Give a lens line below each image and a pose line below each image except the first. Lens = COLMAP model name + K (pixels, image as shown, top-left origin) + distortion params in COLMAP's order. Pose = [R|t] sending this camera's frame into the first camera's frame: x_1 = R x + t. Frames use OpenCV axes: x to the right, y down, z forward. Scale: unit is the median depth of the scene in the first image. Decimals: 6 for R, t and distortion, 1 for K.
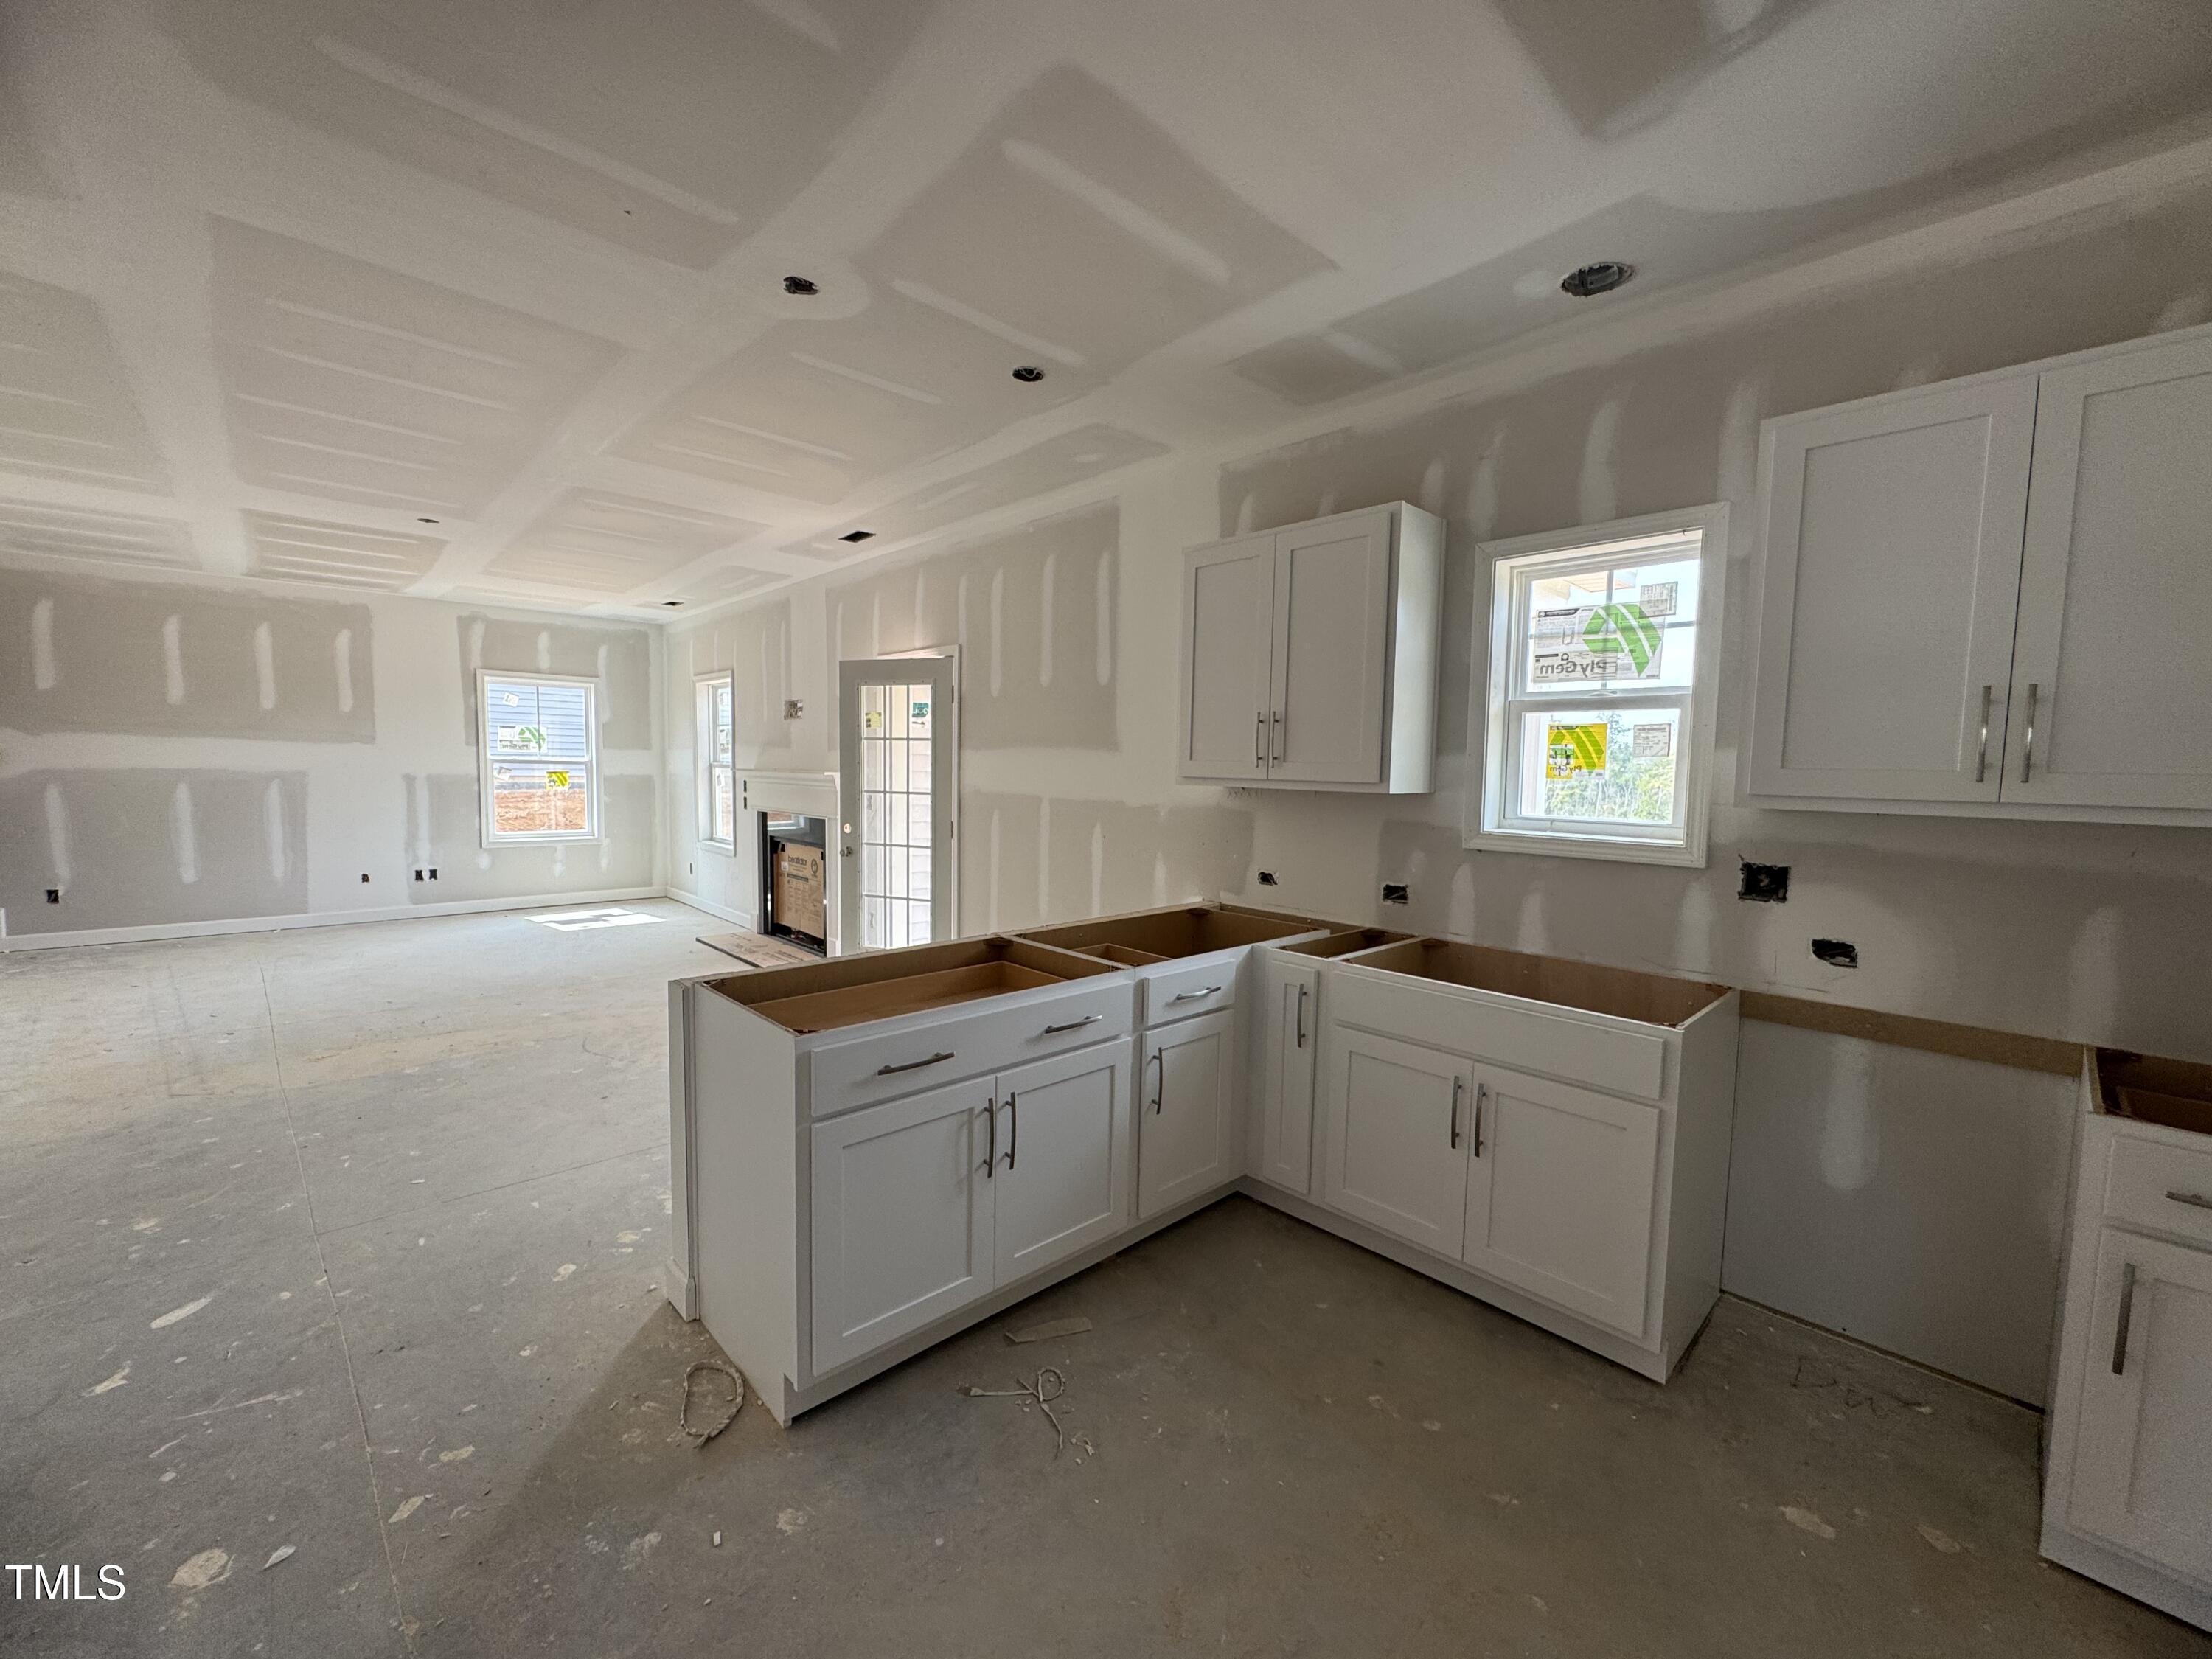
lens RADIAL K [[881.2, 0, 1103.6], [0, 881.2, 828.8], [0, 0, 1]] dist [-0.004341, 0.000211]
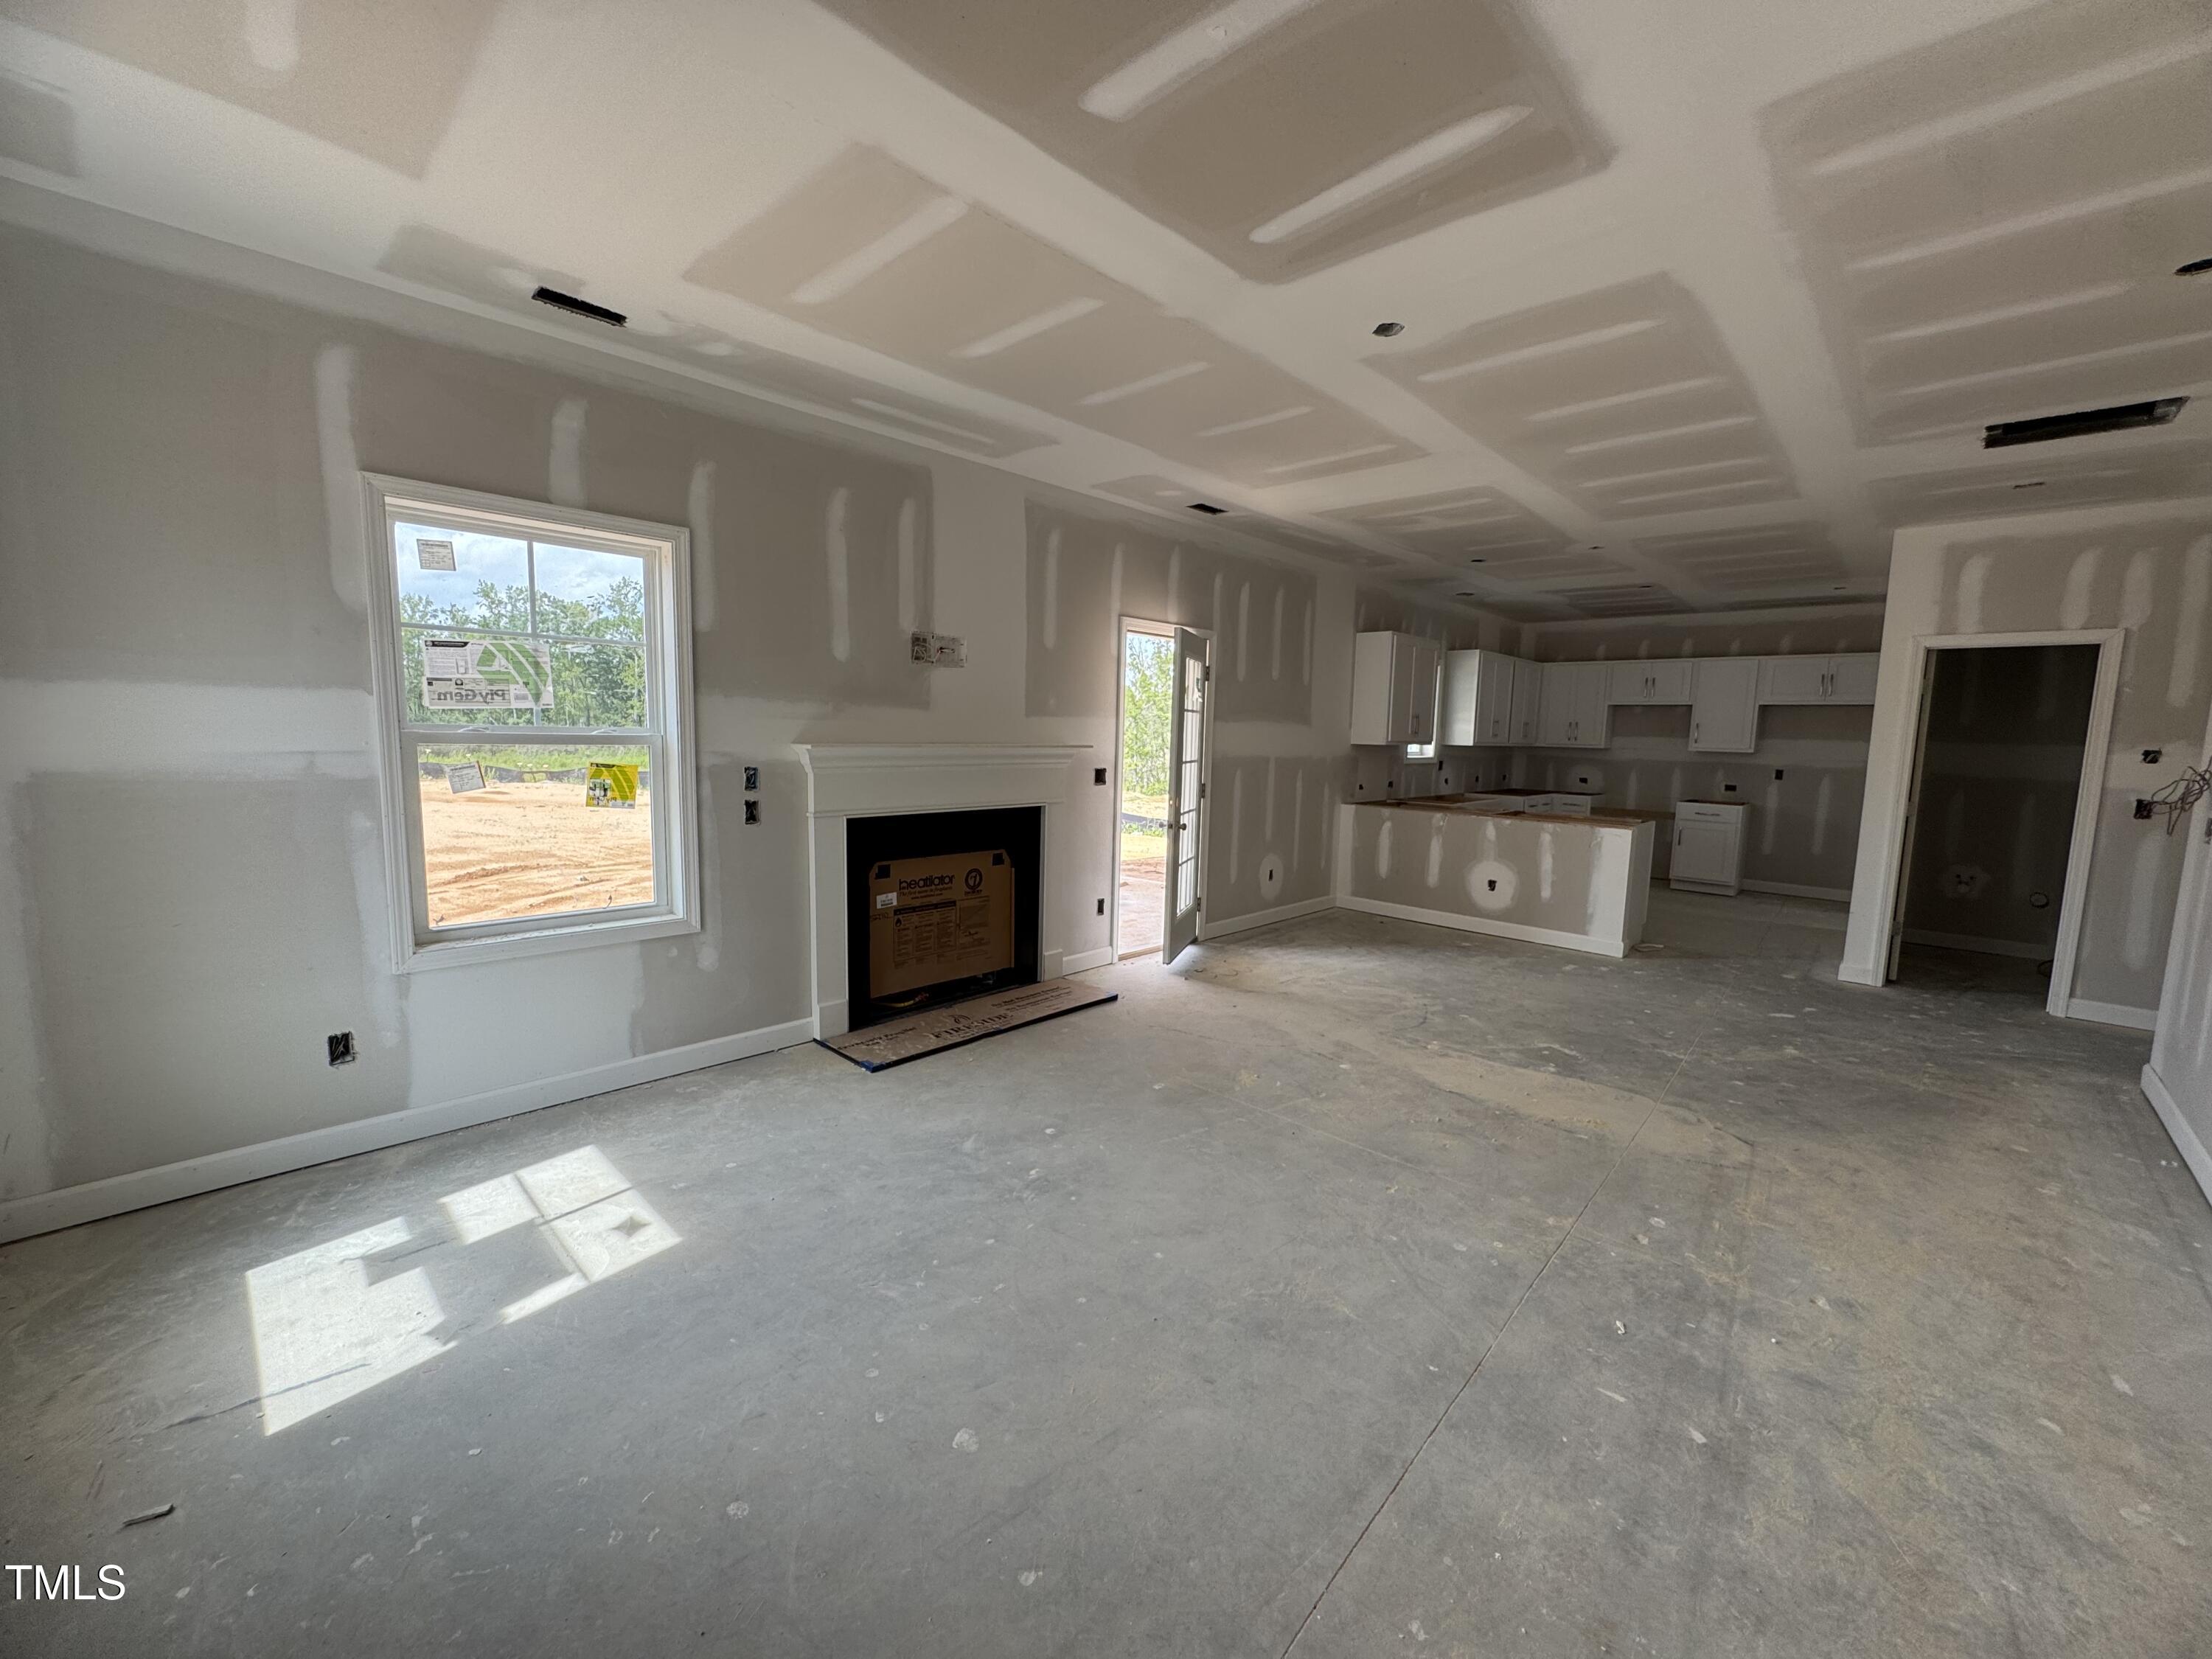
lens RADIAL K [[881.2, 0, 1103.6], [0, 881.2, 828.8], [0, 0, 1]] dist [-0.004341, 0.000211]
pose [[-0.051227, -0.133027, 0.989788, -1.056096], [0.048503, 0.989588, 0.135511, -0.090469], [-0.997508, 0.054950, -0.044242, 0.948966]]
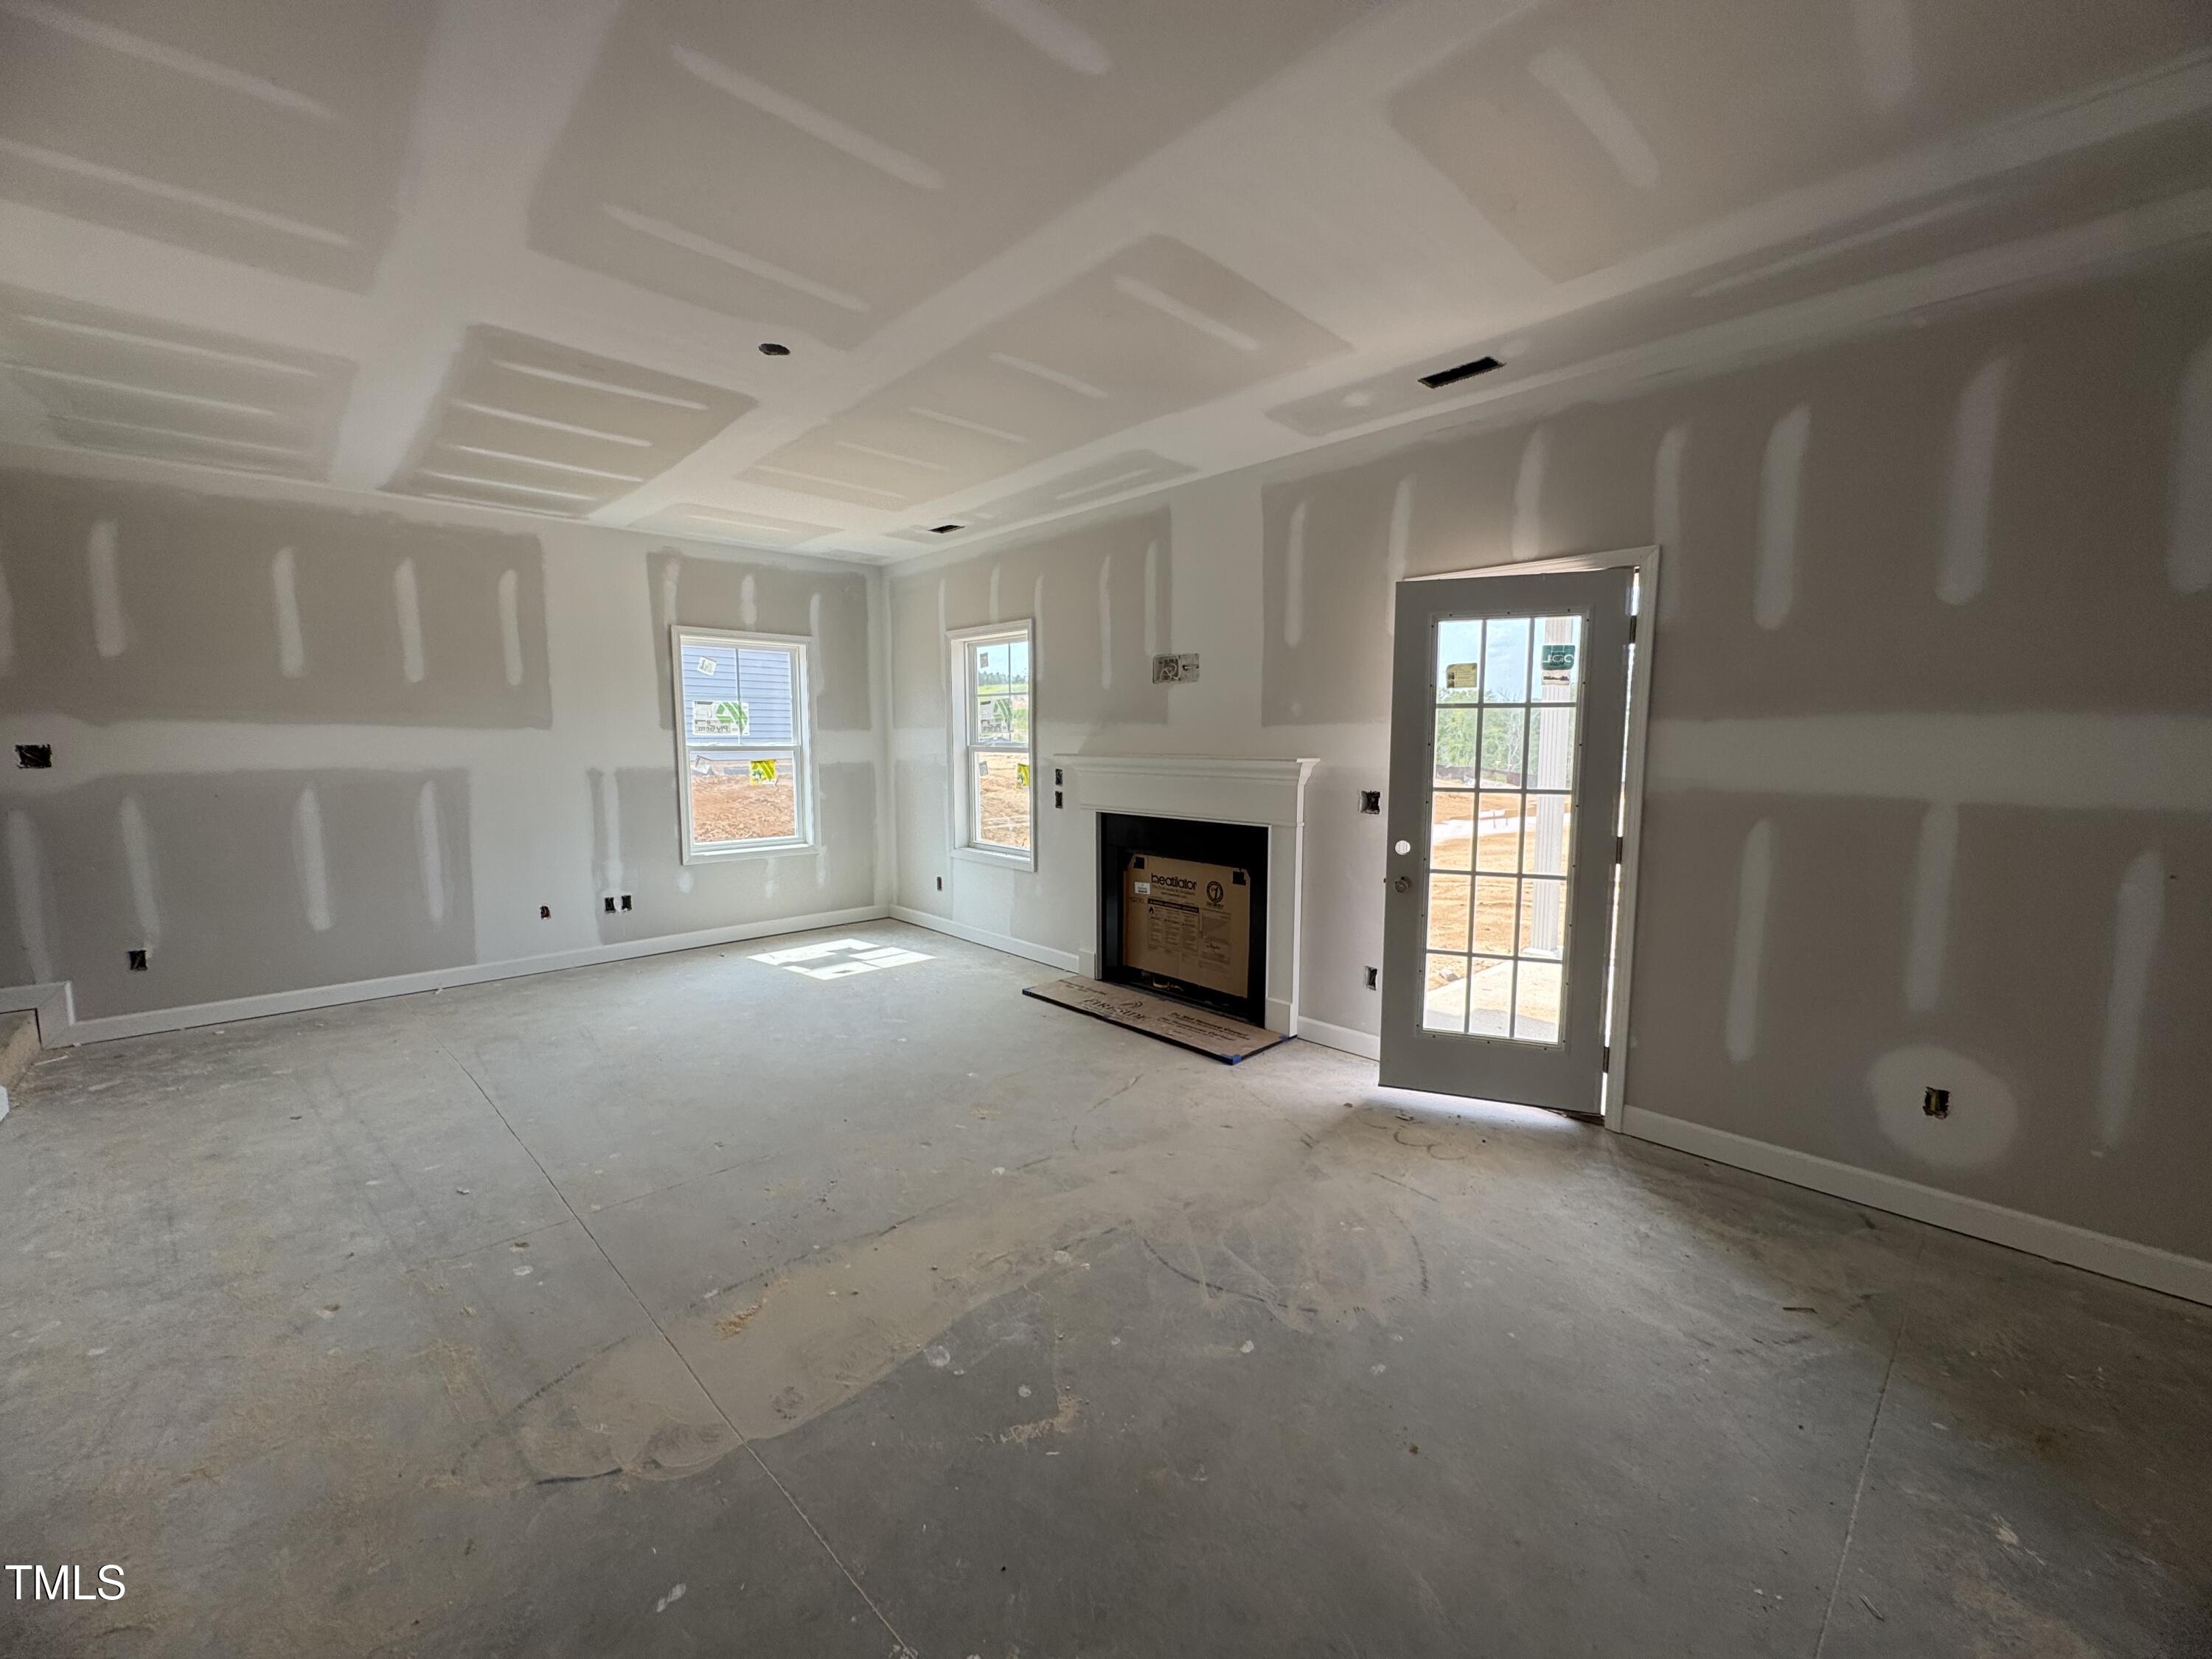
lens RADIAL K [[881.2, 0, 1103.6], [0, 881.2, 828.8], [0, 0, 1]] dist [-0.004341, 0.000211]
pose [[0.999827, -0.018578, 0.000443, -0.427535], [0.018555, 0.999317, 0.031965, -0.032586], [-0.001036, -0.031951, 0.999489, 0.306086]]
